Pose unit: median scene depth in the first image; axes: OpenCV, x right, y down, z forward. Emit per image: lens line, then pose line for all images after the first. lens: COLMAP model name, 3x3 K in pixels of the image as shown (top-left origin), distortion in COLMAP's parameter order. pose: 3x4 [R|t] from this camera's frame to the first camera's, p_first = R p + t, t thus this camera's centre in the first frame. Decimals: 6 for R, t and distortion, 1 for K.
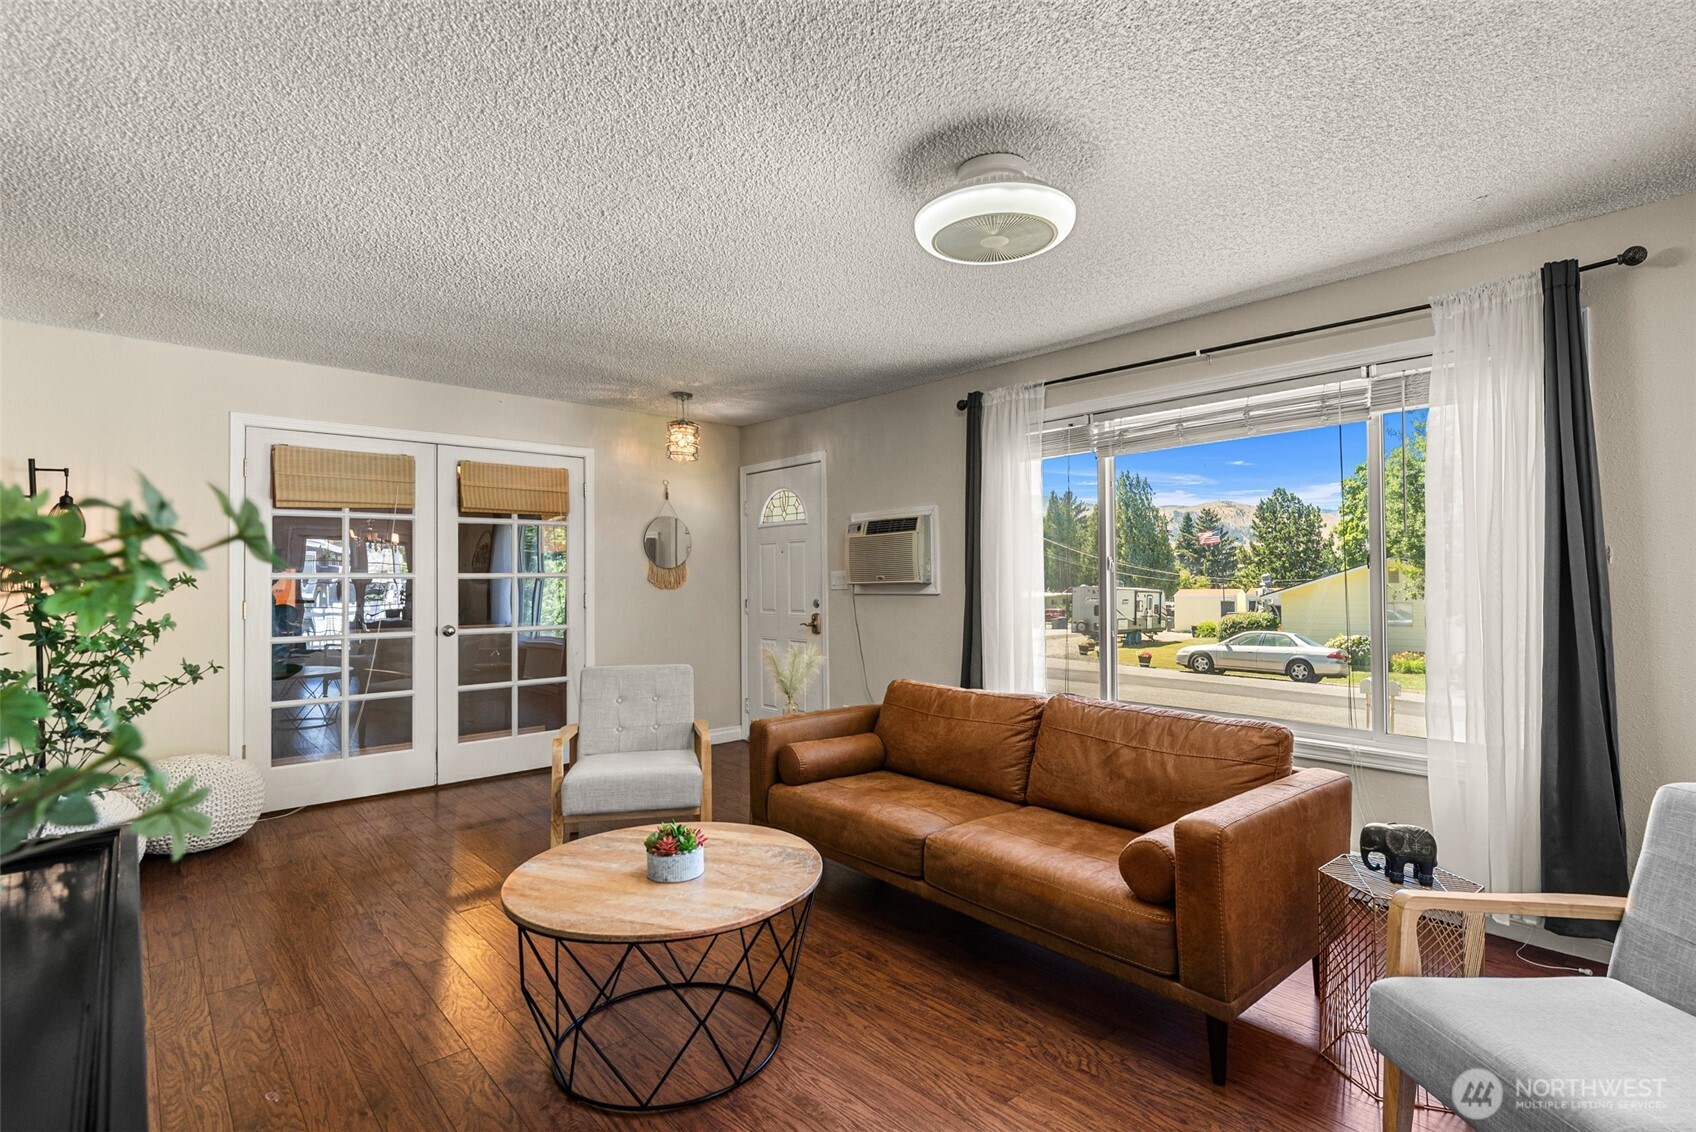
lens RADIAL K [[828.0, 0, 857.6], [0, 828.0, 569.9], [0, 0, 1]] dist [0.001036, 0.000004]
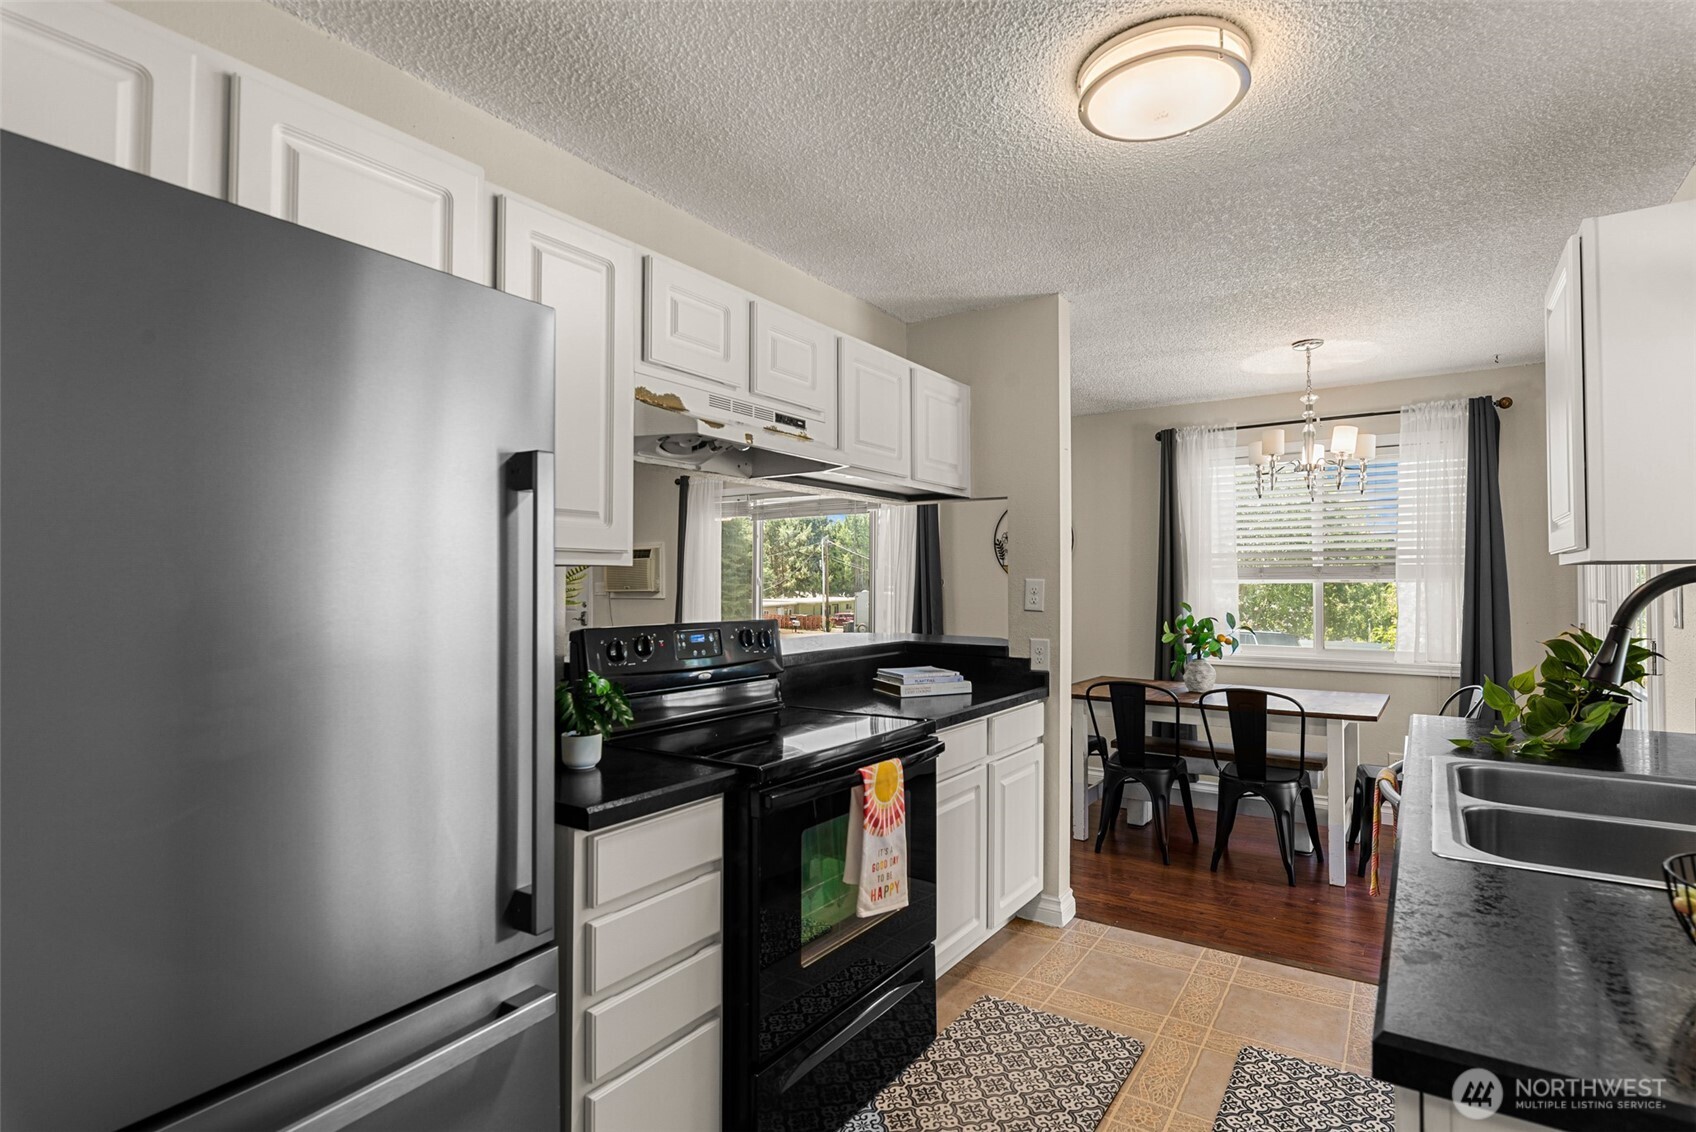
lens RADIAL K [[836.0, 0, 881.2], [0, 836.0, 566.5], [0, 0, 1]] dist [-0.002580, -0.000370]
pose [[0.964964, 0.011624, 0.262125, 0.080464], [-0.009744, 0.999917, -0.008474, -0.022295], [-0.262202, 0.005623, 0.964997, -0.653275]]
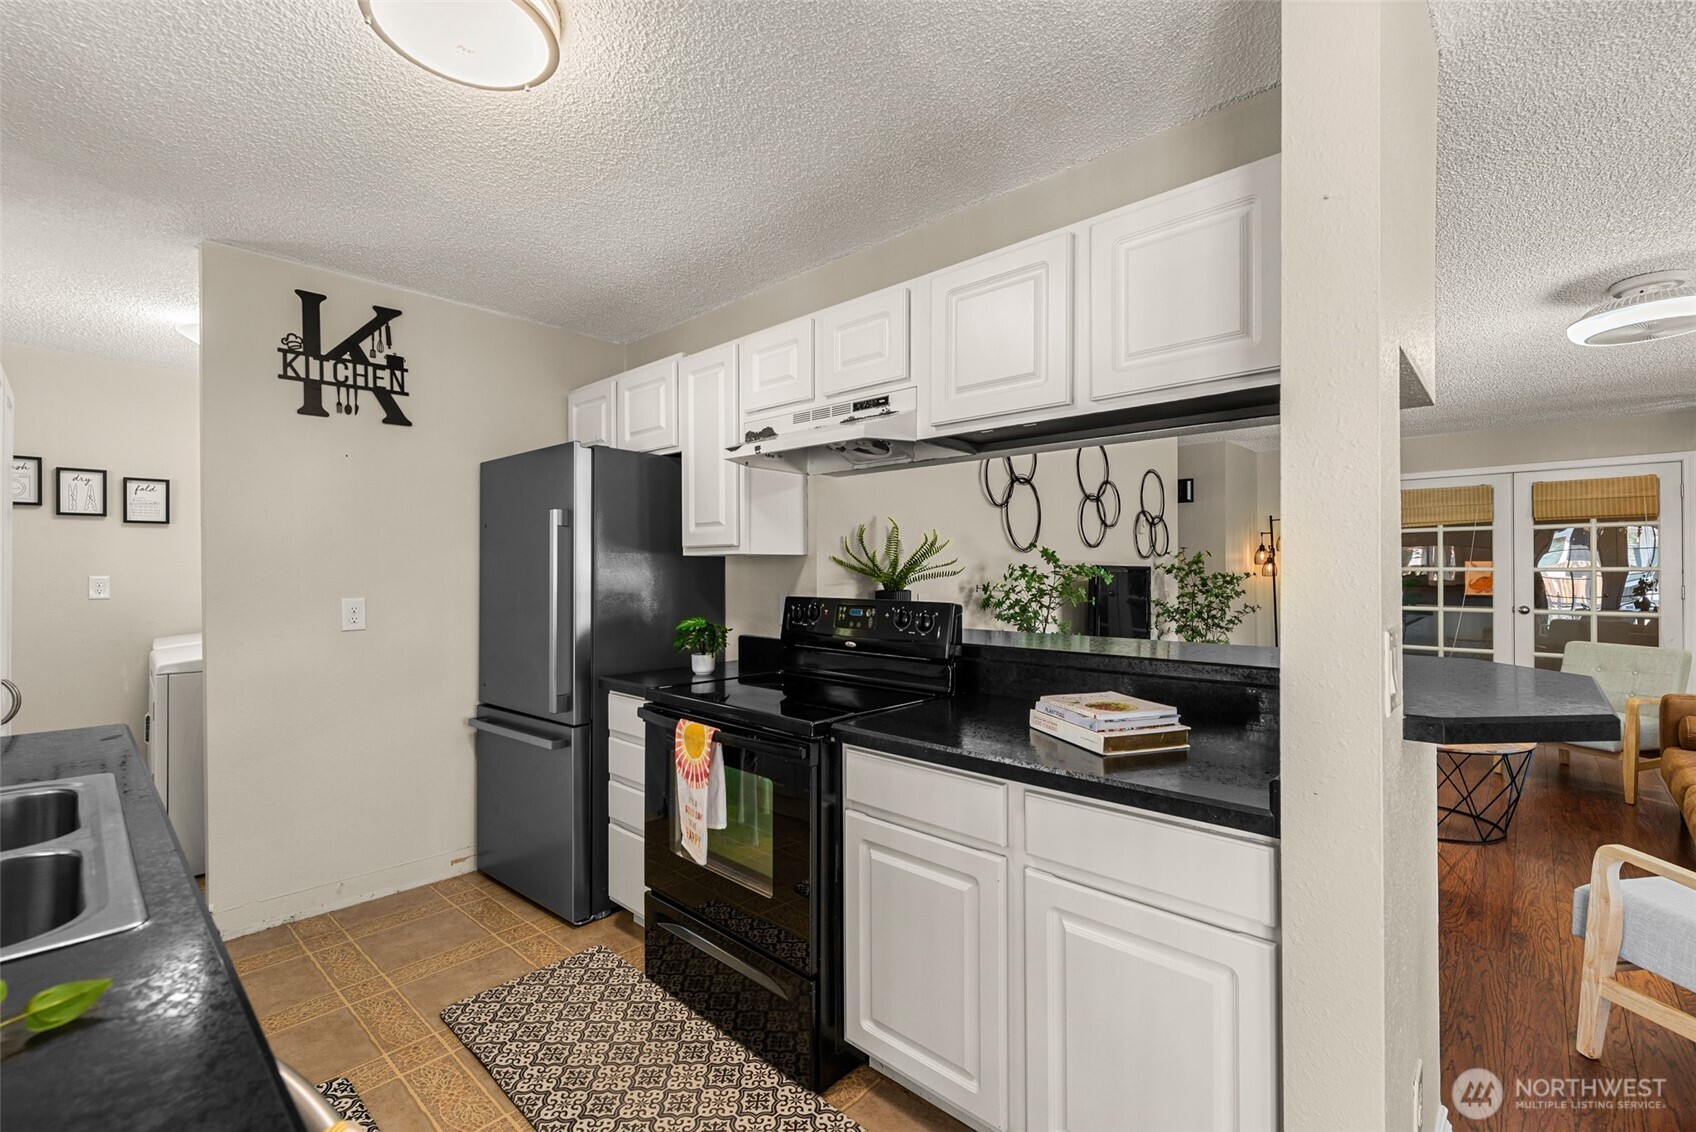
lens RADIAL K [[733.6, 0, 848.0], [0, 733.6, 566.0], [0, 0, 1]] dist [0.000068, 0.000134]
pose [[0.094778, 0.001878, -0.995497, 0.600161], [0.013095, 0.999909, 0.003133, -0.016696], [0.995412, -0.013333, 0.094745, -0.211175]]
